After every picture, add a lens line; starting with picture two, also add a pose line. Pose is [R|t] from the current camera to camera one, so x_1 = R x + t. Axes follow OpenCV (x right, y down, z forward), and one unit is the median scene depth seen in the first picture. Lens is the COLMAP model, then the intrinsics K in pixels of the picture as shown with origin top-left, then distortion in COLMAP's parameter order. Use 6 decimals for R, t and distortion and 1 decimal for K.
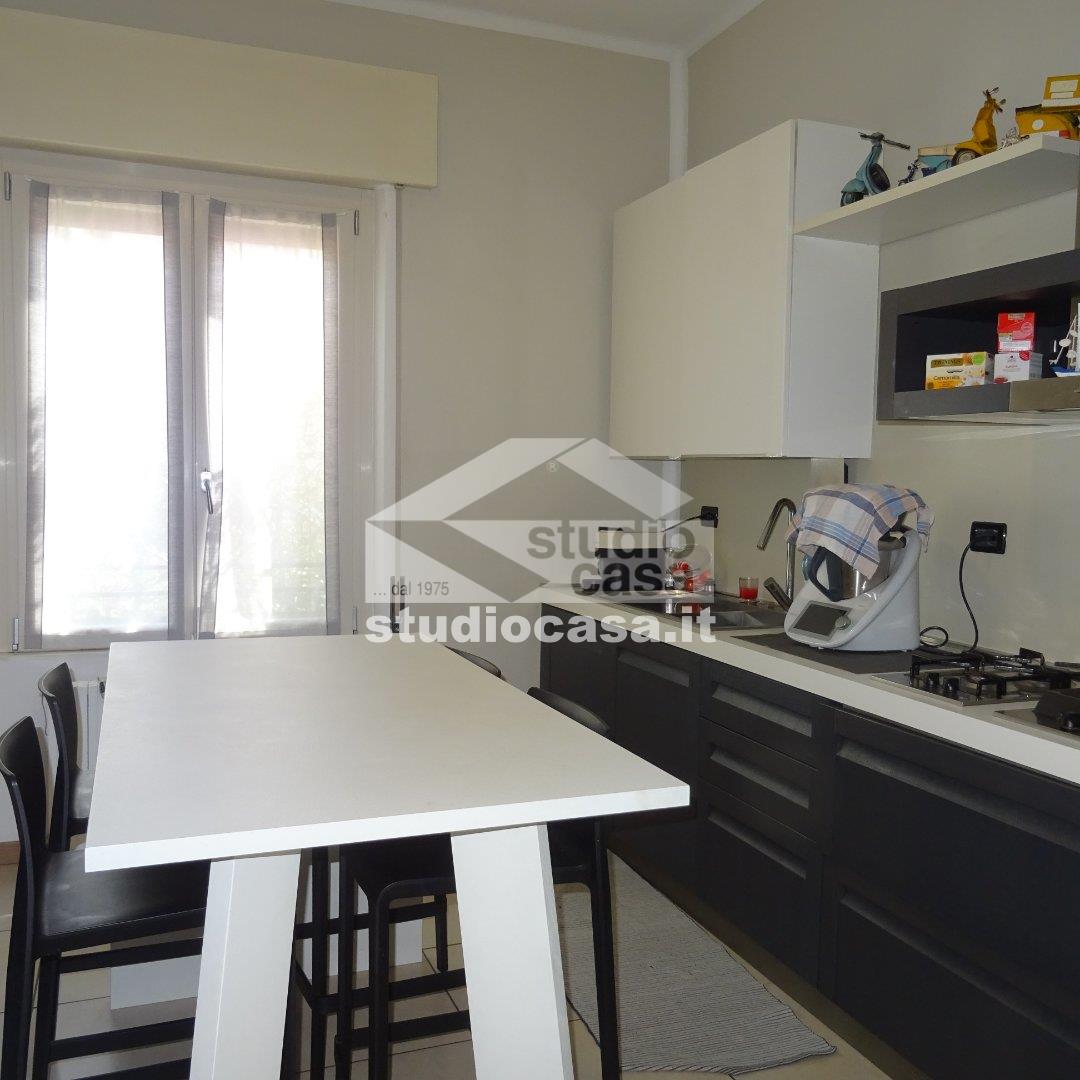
lens RADIAL K [[1033.0, 0, 540.0], [0, 1033.0, 540.0], [0, 0, 1]] dist [0.008085, -0.005733]
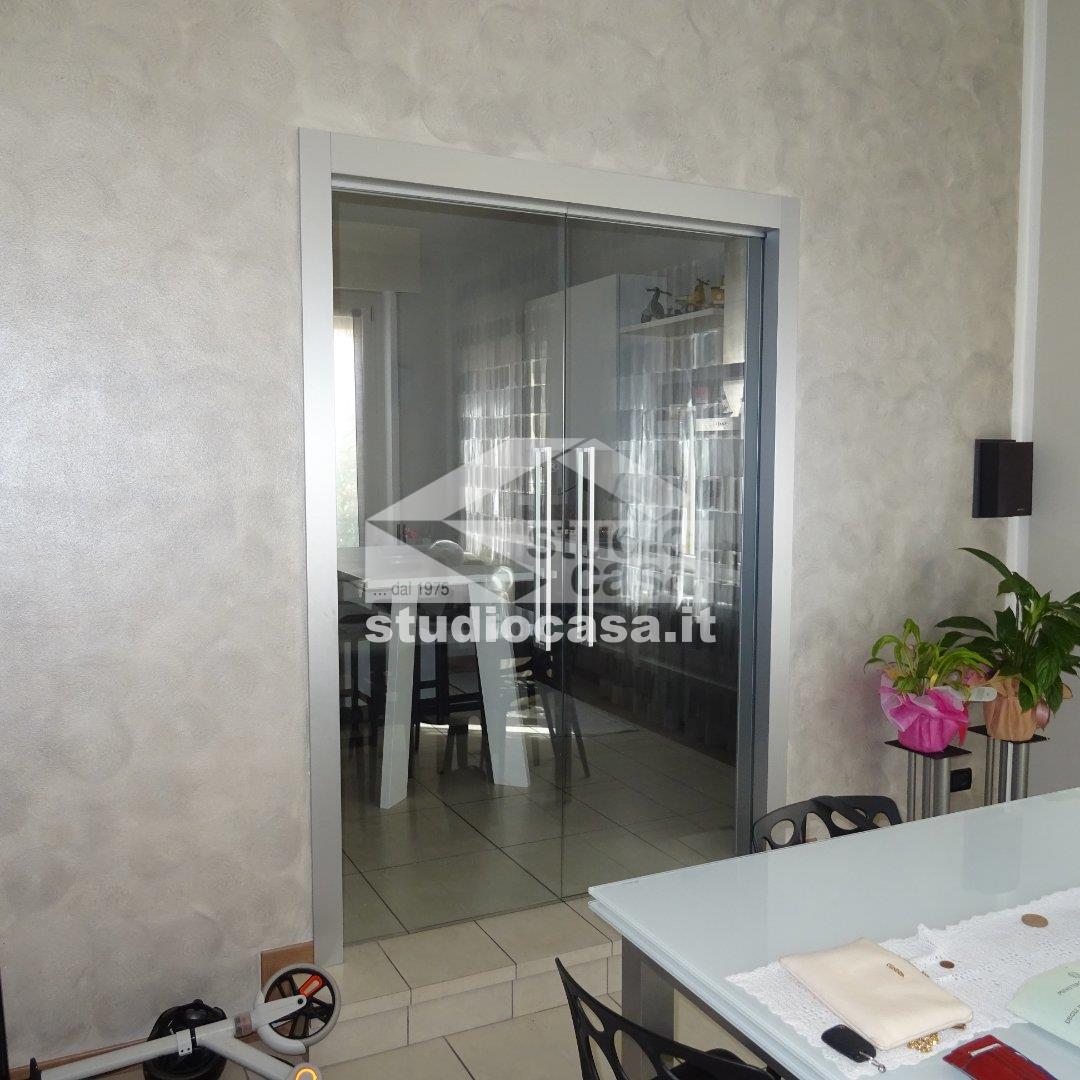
lens RADIAL K [[1033.0, 0, 540.0], [0, 1033.0, 540.0], [0, 0, 1]] dist [0.008085, -0.005733]
pose [[0.996718, -0.023833, 0.077362, -0.062760], [0.022790, 0.999638, 0.014334, 0.058760], [-0.077675, -0.012524, 0.996900, -0.972829]]
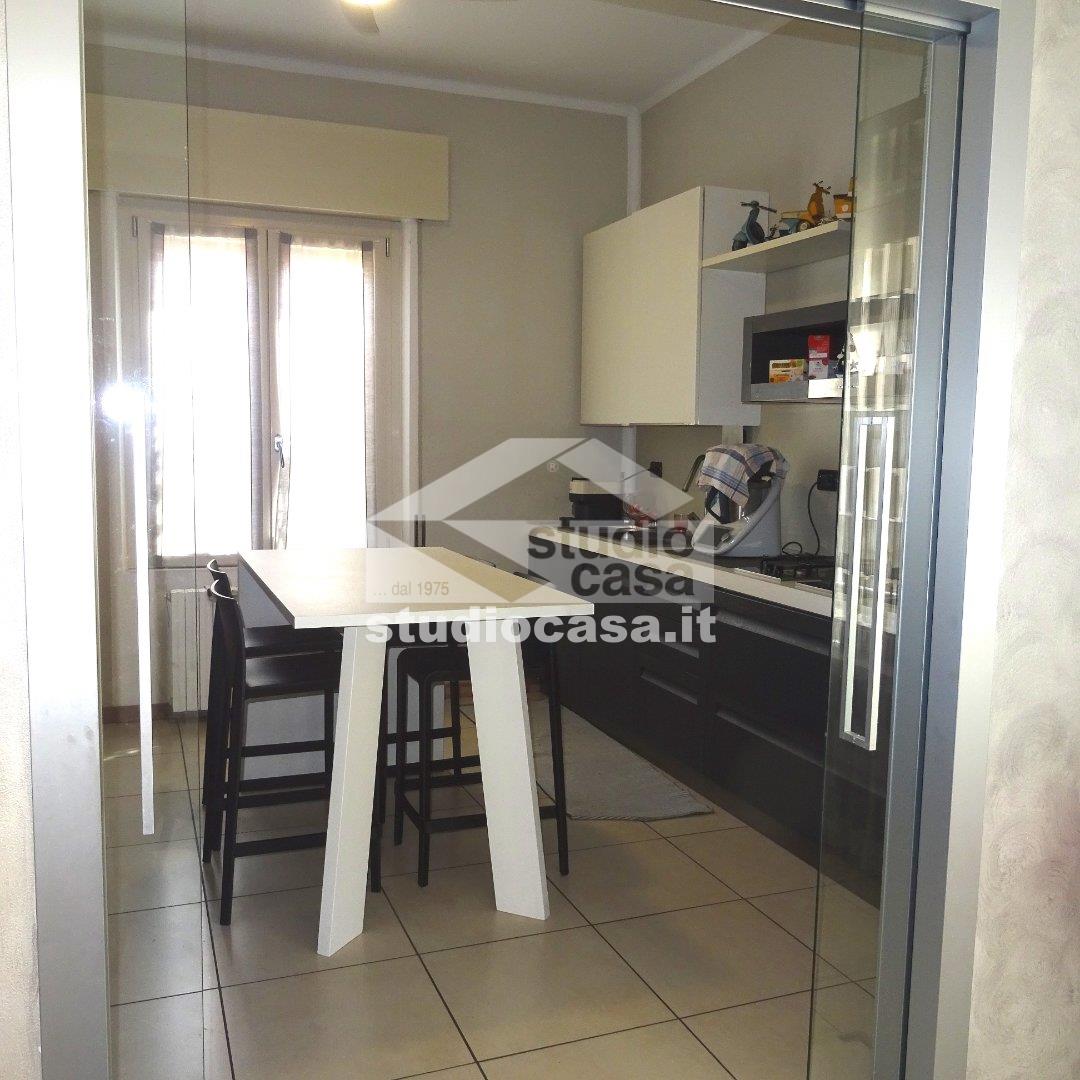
lens RADIAL K [[1033.0, 0, 540.0], [0, 1033.0, 540.0], [0, 0, 1]] dist [0.008085, -0.005733]
pose [[0.999997, -0.001547, -0.002026, 0.027326], [0.001618, 0.999372, 0.035391, 0.029556], [0.001970, -0.035394, 0.999371, -0.466928]]
